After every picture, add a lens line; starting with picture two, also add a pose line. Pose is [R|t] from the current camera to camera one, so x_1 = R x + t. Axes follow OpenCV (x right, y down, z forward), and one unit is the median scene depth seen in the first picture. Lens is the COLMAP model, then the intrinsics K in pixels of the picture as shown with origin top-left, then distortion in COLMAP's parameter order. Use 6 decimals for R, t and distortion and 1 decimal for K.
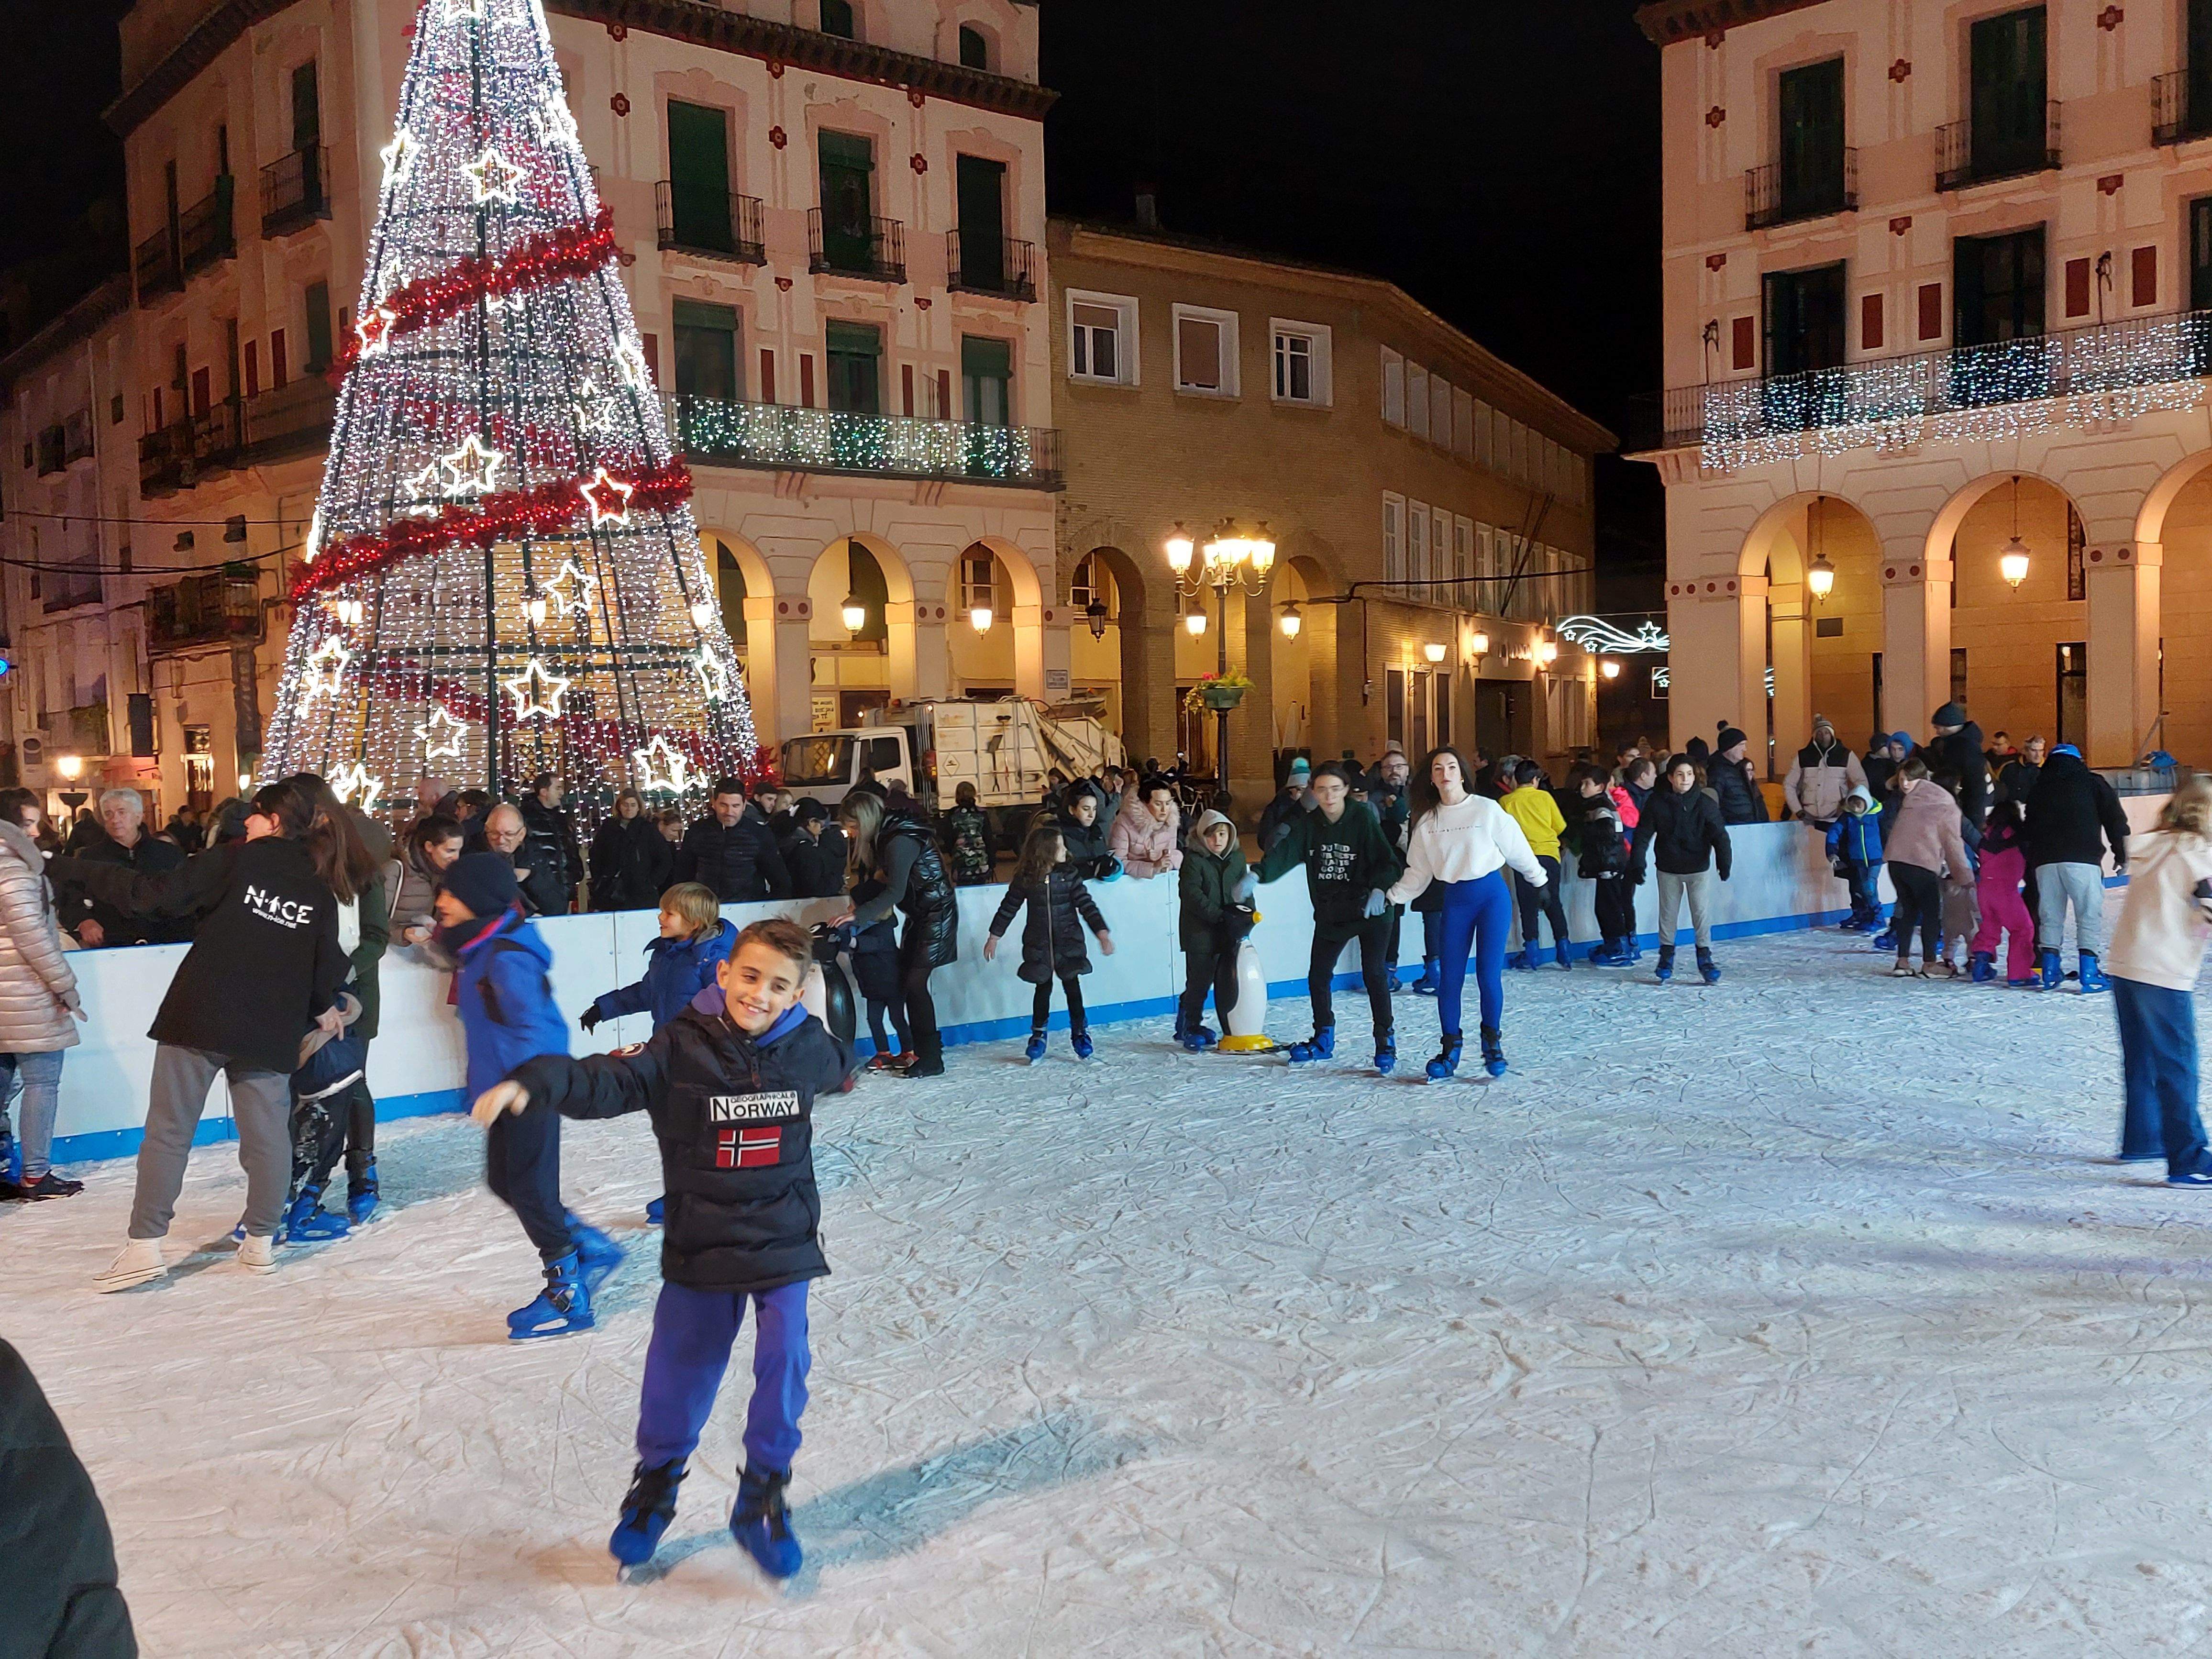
lens RADIAL K [[2294.4, 0, 1096.5], [0, 2294.4, 843.1], [0, 0, 1]] dist [0.079823, 0.000000]
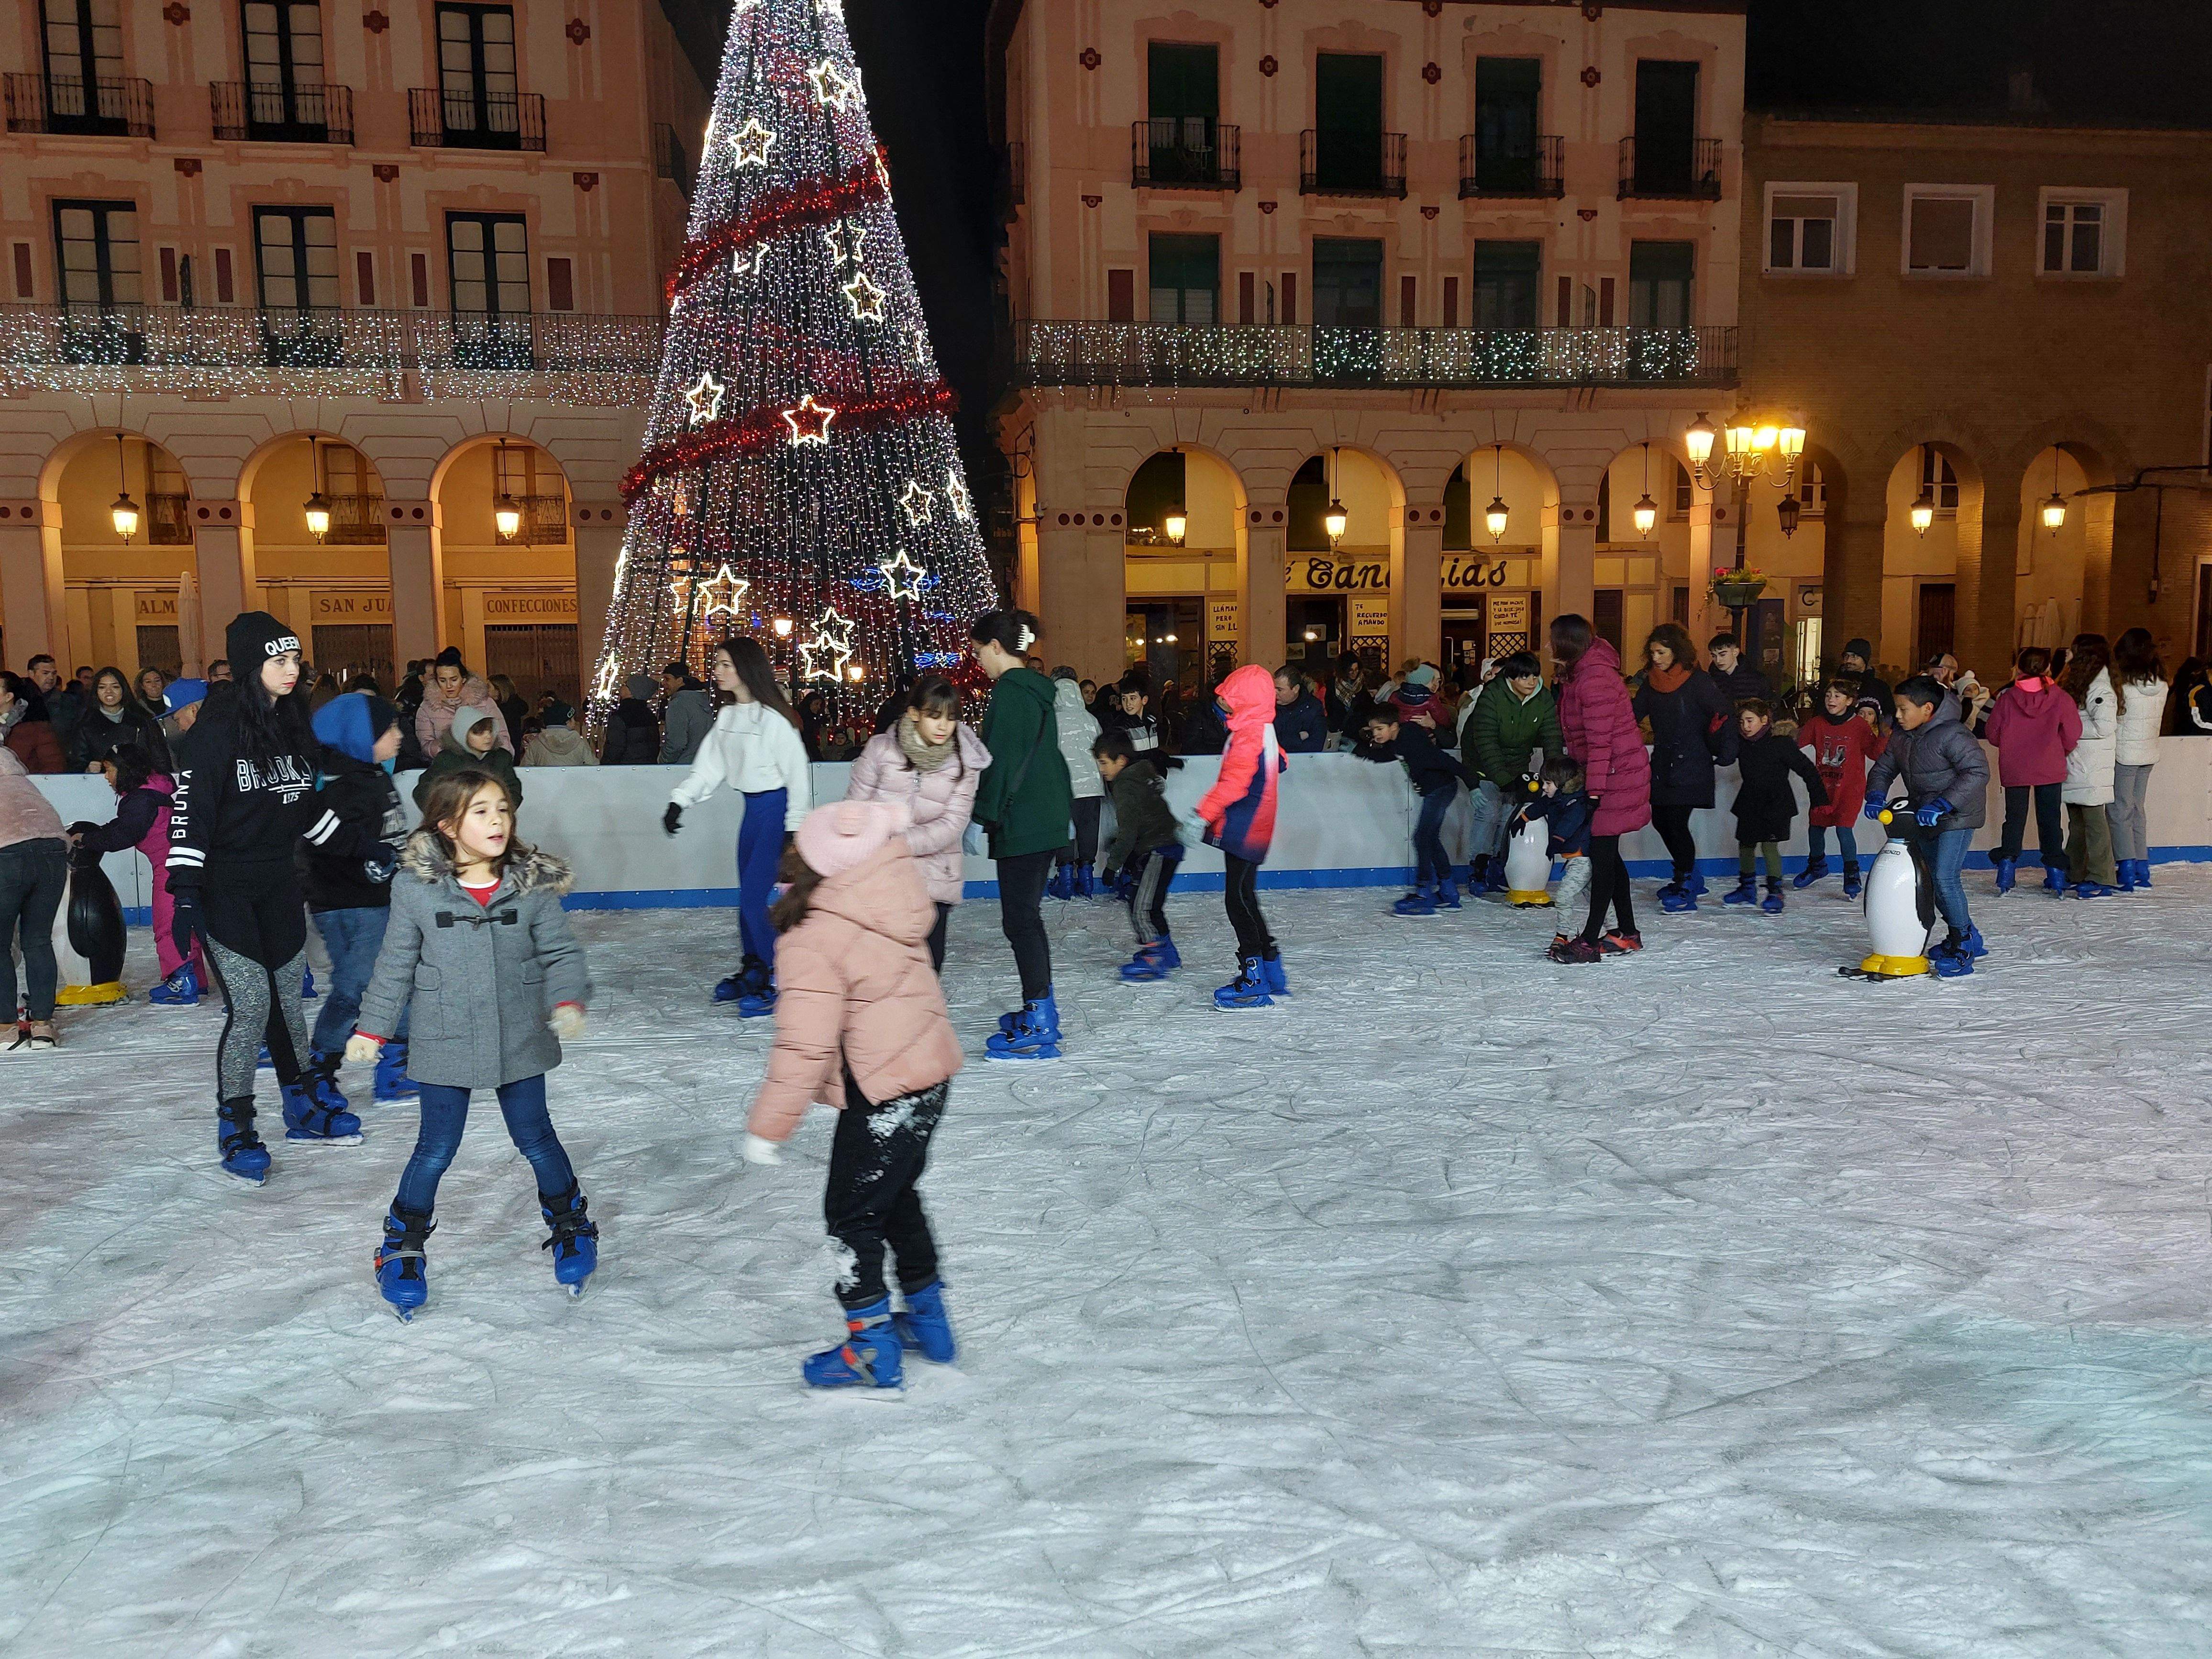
lens RADIAL K [[1816.2, 0, 1088.3], [0, 1816.2, 867.8], [0, 0, 1]] dist [0.096008, -0.115132]
pose [[0.829566, 0.081710, -0.552398, 0.227554], [-0.035391, 0.994941, 0.094021, -0.010518], [0.557286, -0.058447, 0.828261, 0.169082]]
